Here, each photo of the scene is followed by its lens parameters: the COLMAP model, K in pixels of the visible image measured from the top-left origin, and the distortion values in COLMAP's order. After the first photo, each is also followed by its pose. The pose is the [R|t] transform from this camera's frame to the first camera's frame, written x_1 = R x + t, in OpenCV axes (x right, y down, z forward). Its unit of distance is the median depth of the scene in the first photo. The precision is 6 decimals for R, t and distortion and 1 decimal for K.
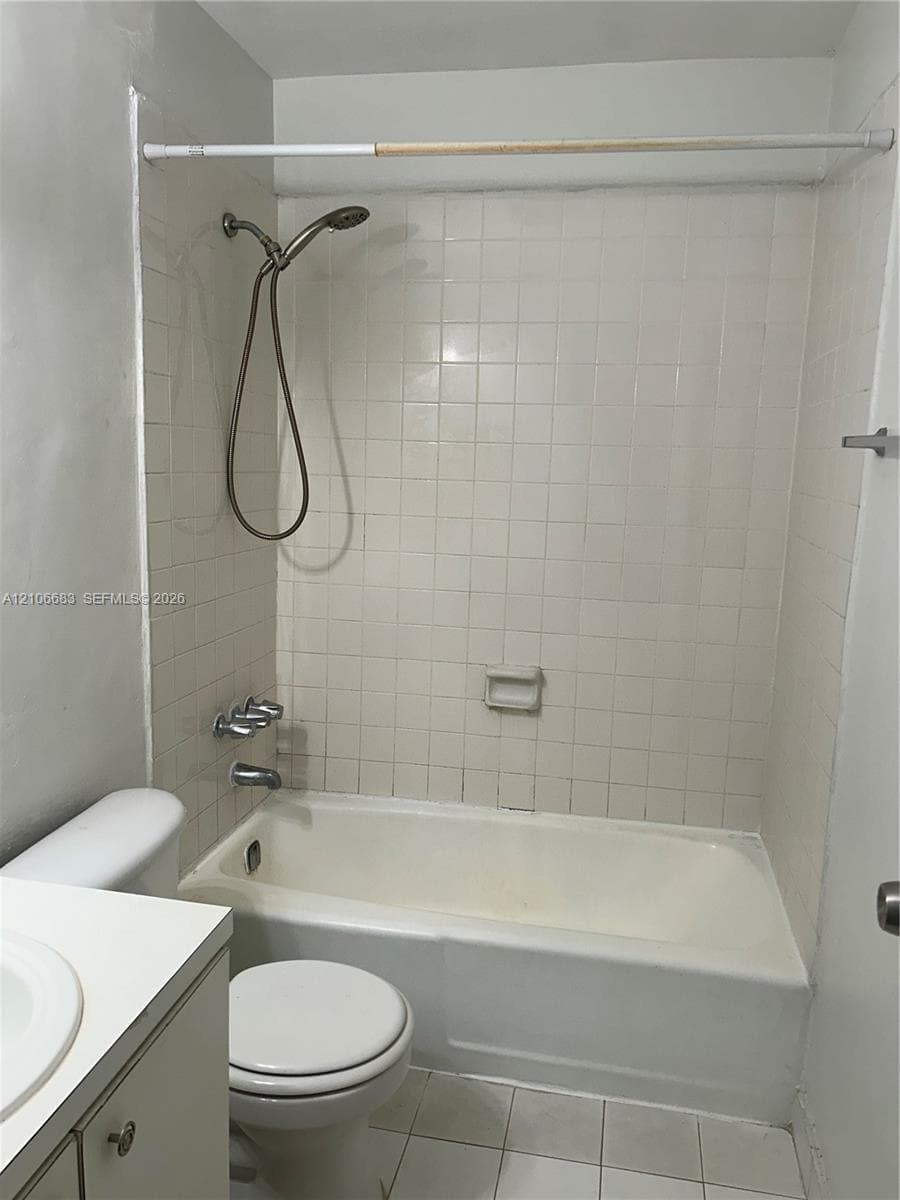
lens RADIAL K [[895.9, 0, 450.0], [0, 895.9, 600.0], [0, 0, 1]] dist [0.004672, -0.002458]
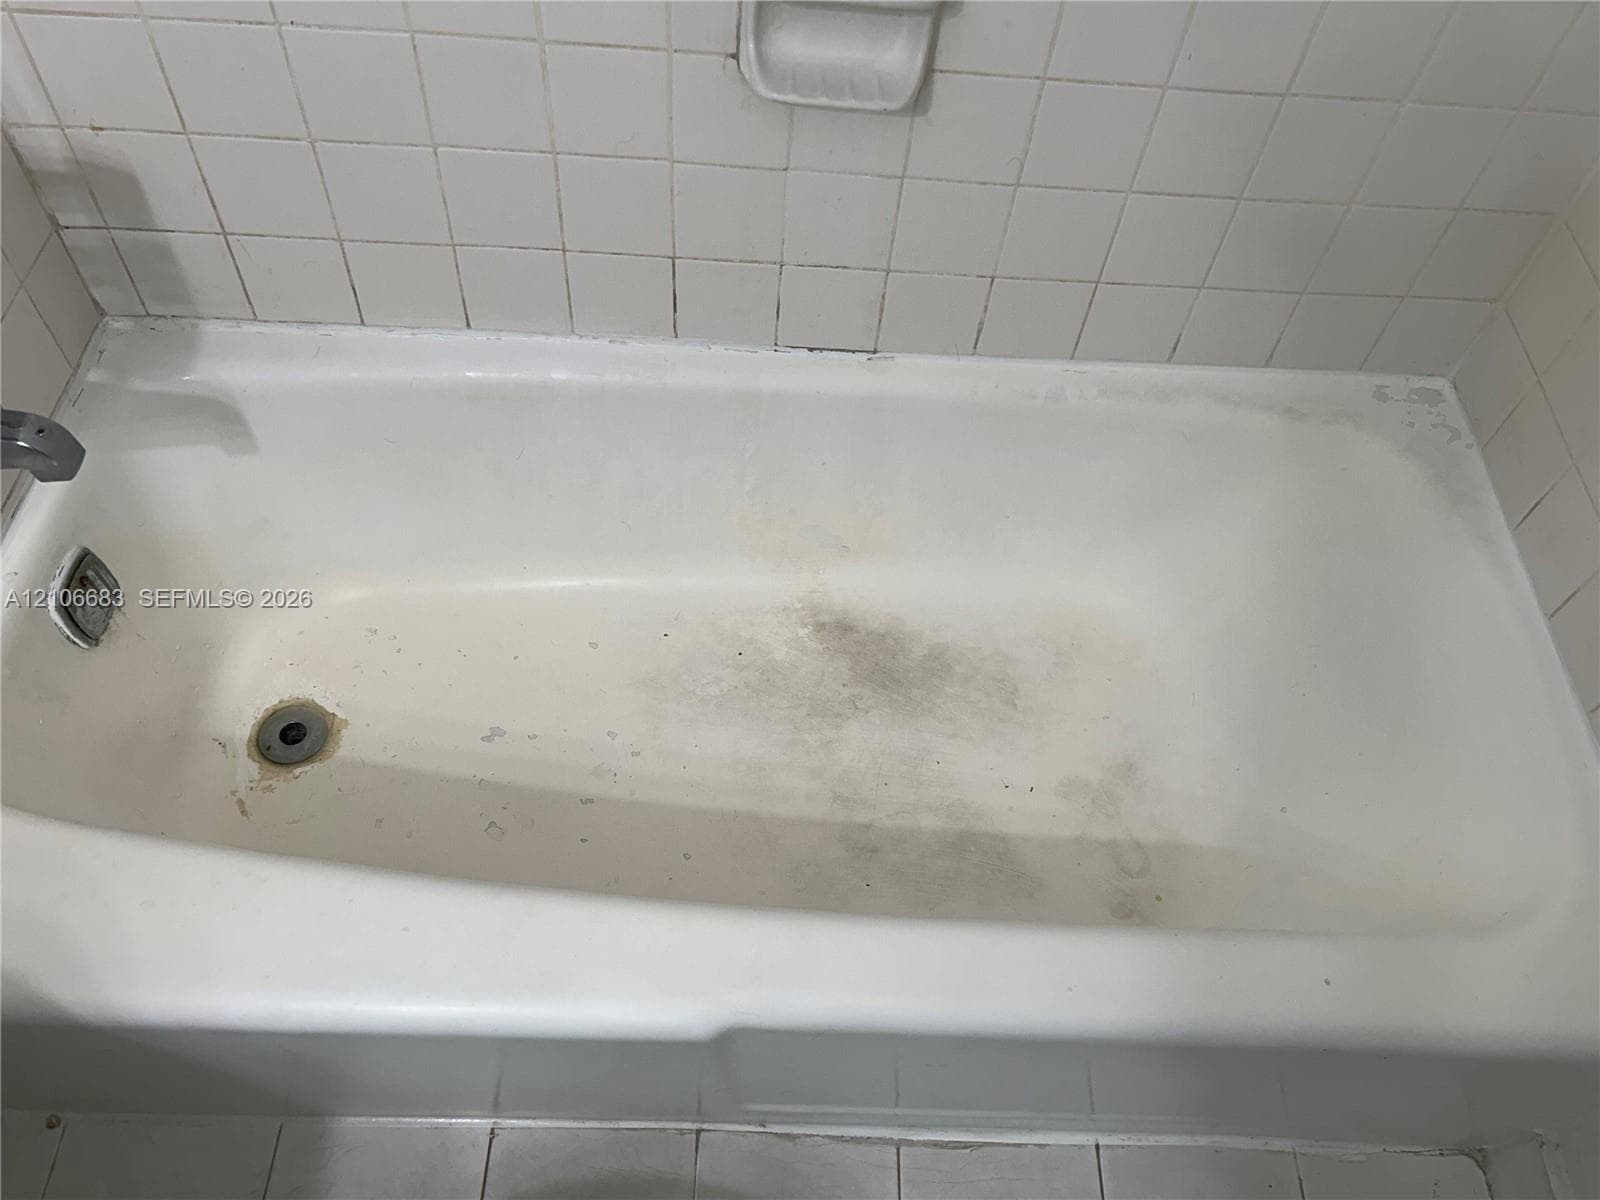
lens RADIAL K [[1199.1, 0, 798.8], [0, 1199.1, 582.0], [0, 0, 1]] dist [0.007552, 0.002576]
pose [[0.981507, -0.126848, 0.143364, -0.018602], [-0.017497, 0.686345, 0.727065, -0.052924], [-0.190624, -0.716128, 0.671433, 0.620599]]
